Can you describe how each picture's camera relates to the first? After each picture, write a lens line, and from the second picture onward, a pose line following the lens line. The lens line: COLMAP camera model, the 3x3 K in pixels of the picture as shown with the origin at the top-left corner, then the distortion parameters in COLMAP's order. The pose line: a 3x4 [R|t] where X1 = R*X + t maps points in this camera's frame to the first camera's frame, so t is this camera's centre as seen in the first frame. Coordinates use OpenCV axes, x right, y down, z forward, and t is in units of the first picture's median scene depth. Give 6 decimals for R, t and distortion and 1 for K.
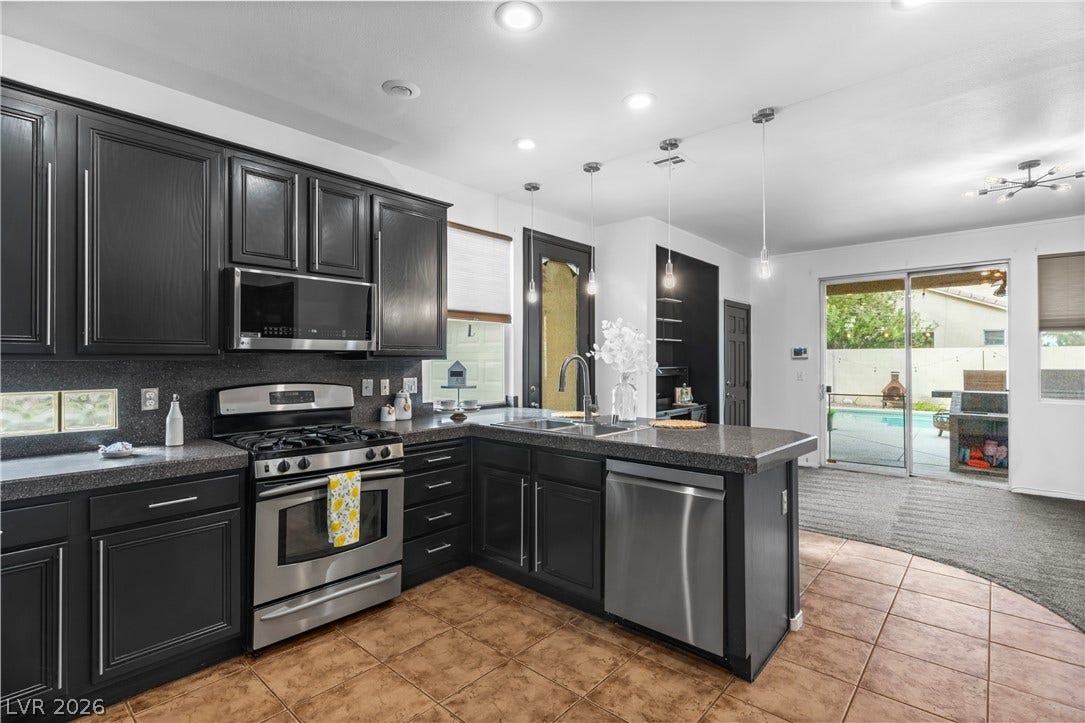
lens RADIAL K [[512.5, 0, 544.1], [0, 512.5, 359.8], [0, 0, 1]] dist [0.000037, 0.000561]
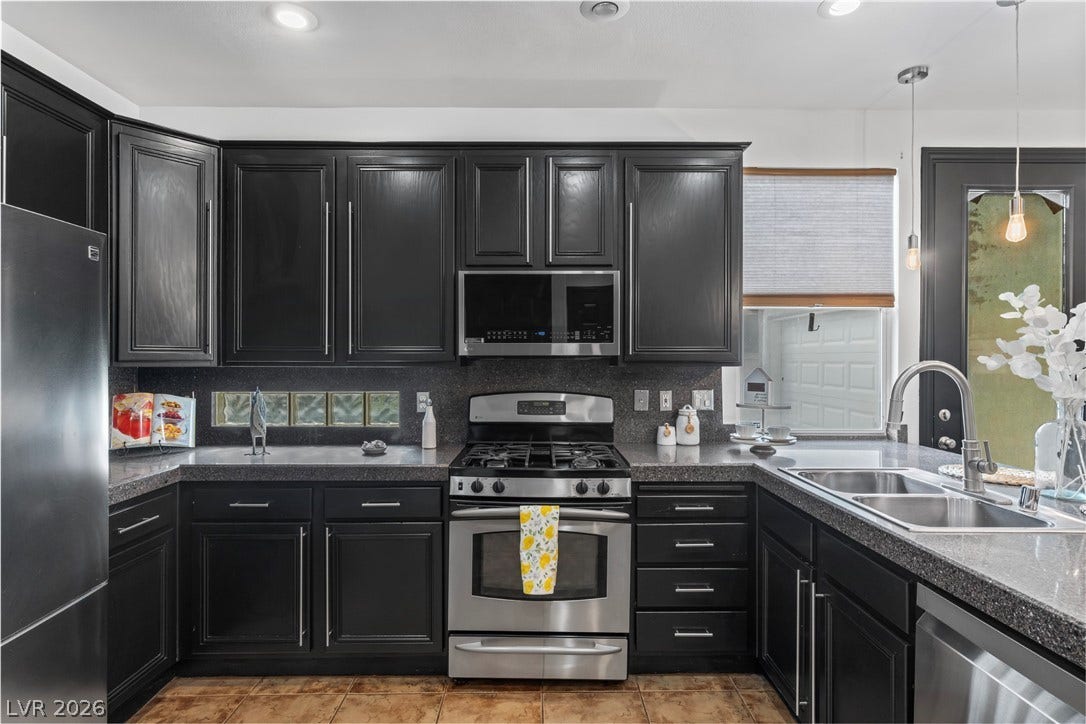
lens RADIAL K [[567.2, 0, 544.4], [0, 567.2, 359.2], [0, 0, 1]] dist [0.001677, 0.001088]
pose [[0.669237, 0.003207, -0.743042, 0.255785], [-0.000717, 0.999993, 0.003670, -0.015926], [0.743048, -0.001923, 0.669235, 0.345782]]
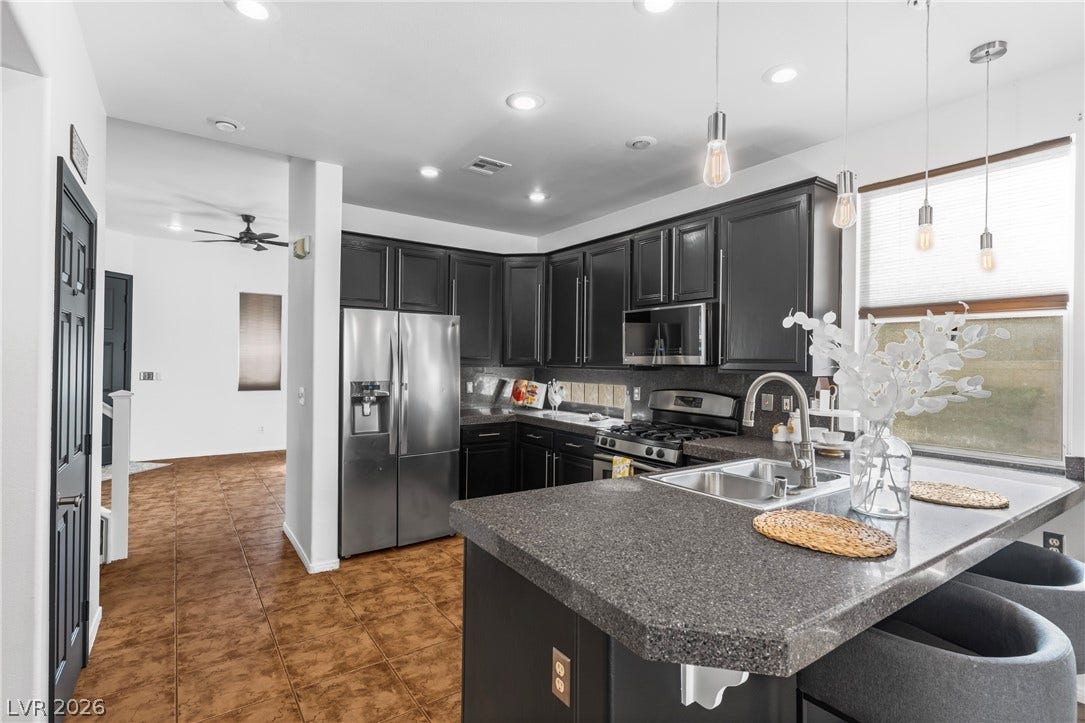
lens RADIAL K [[522.3, 0, 542.9], [0, 522.3, 362.7], [0, 0, 1]] dist [0.001120, 0.000658]
pose [[-0.225640, 0.000801, -0.974210, 0.849980], [-0.012904, 0.999909, 0.003811, -0.022959], [0.974125, 0.013431, -0.225609, 0.961761]]
